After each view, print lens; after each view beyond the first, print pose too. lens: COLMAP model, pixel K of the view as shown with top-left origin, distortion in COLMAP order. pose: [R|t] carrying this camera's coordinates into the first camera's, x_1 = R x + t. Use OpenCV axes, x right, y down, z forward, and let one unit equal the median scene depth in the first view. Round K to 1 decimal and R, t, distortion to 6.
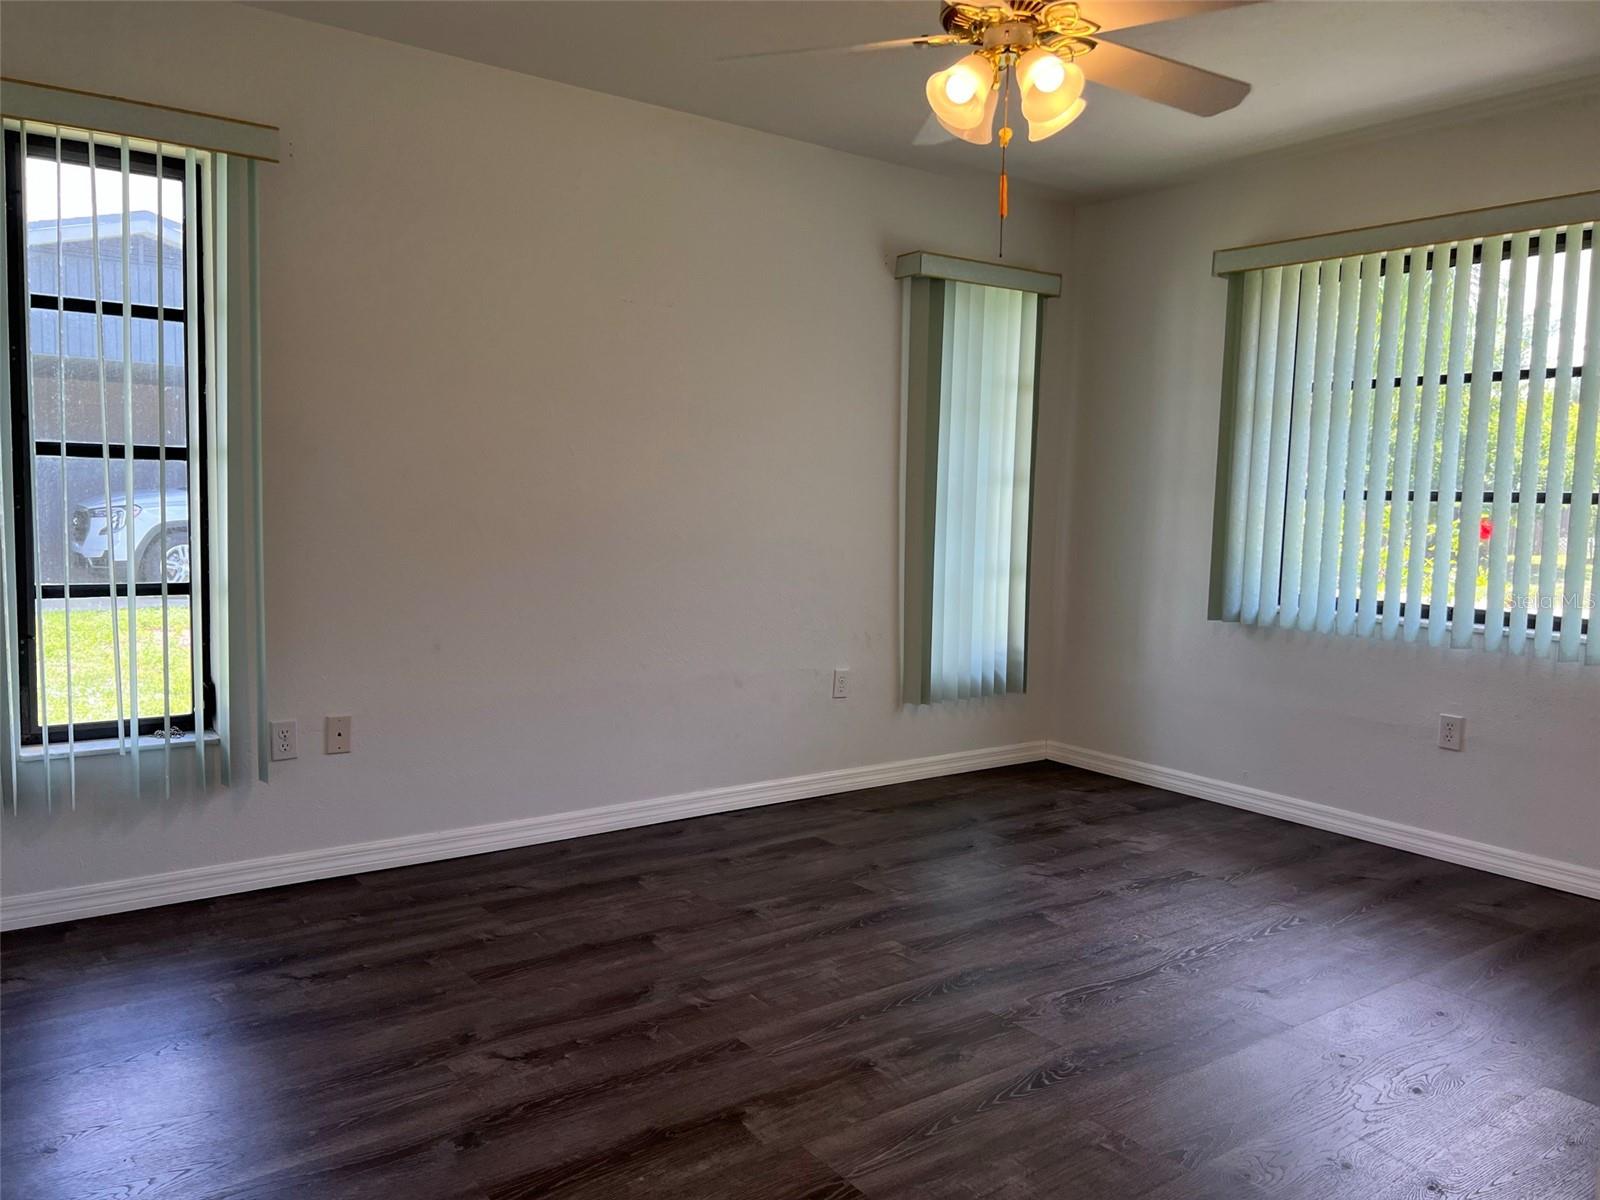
lens RADIAL K [[1194.6, 0, 808.3], [0, 1194.6, 586.5], [0, 0, 1]] dist [0.057545, -0.063668]
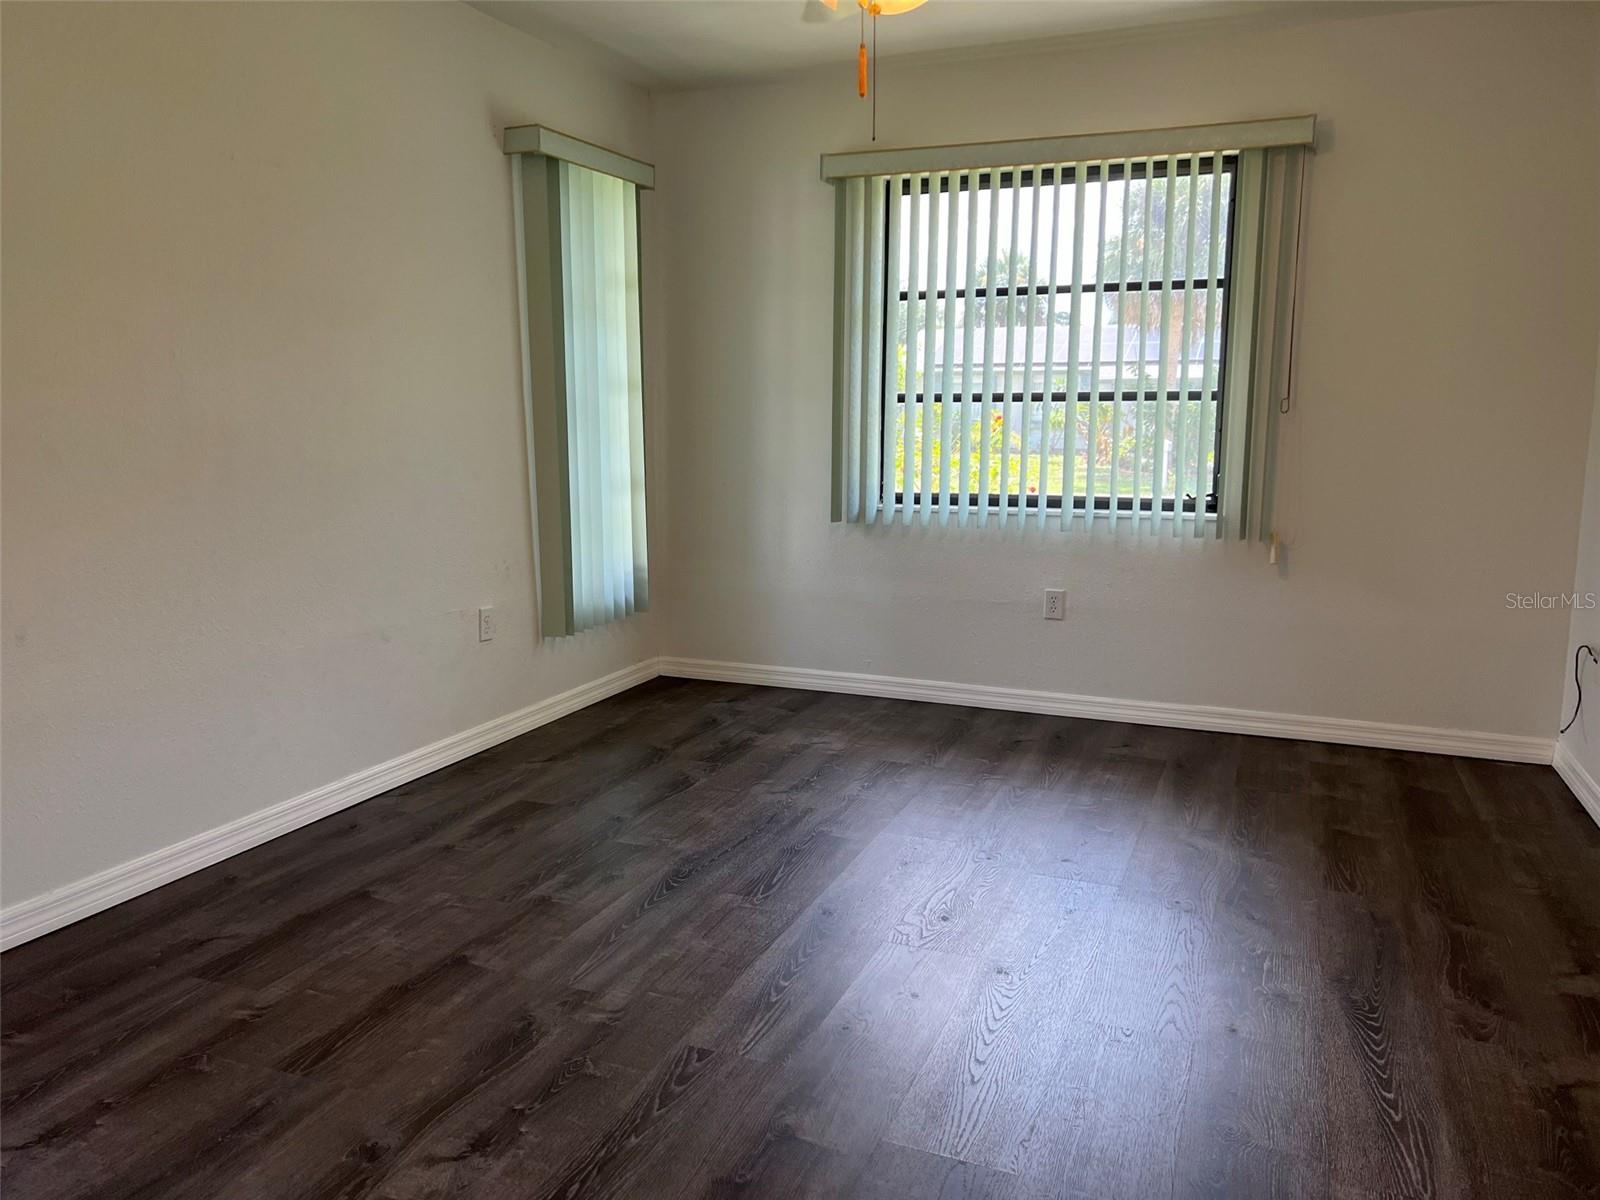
lens RADIAL K [[1194.6, 0, 810.3], [0, 1194.6, 584.4], [0, 0, 1]] dist [0.057545, -0.063668]
pose [[0.857723, -0.097915, 0.504702, -0.241675], [0.057592, 0.993817, 0.094930, -0.019732], [-0.510877, -0.052357, 0.858058, 0.142173]]
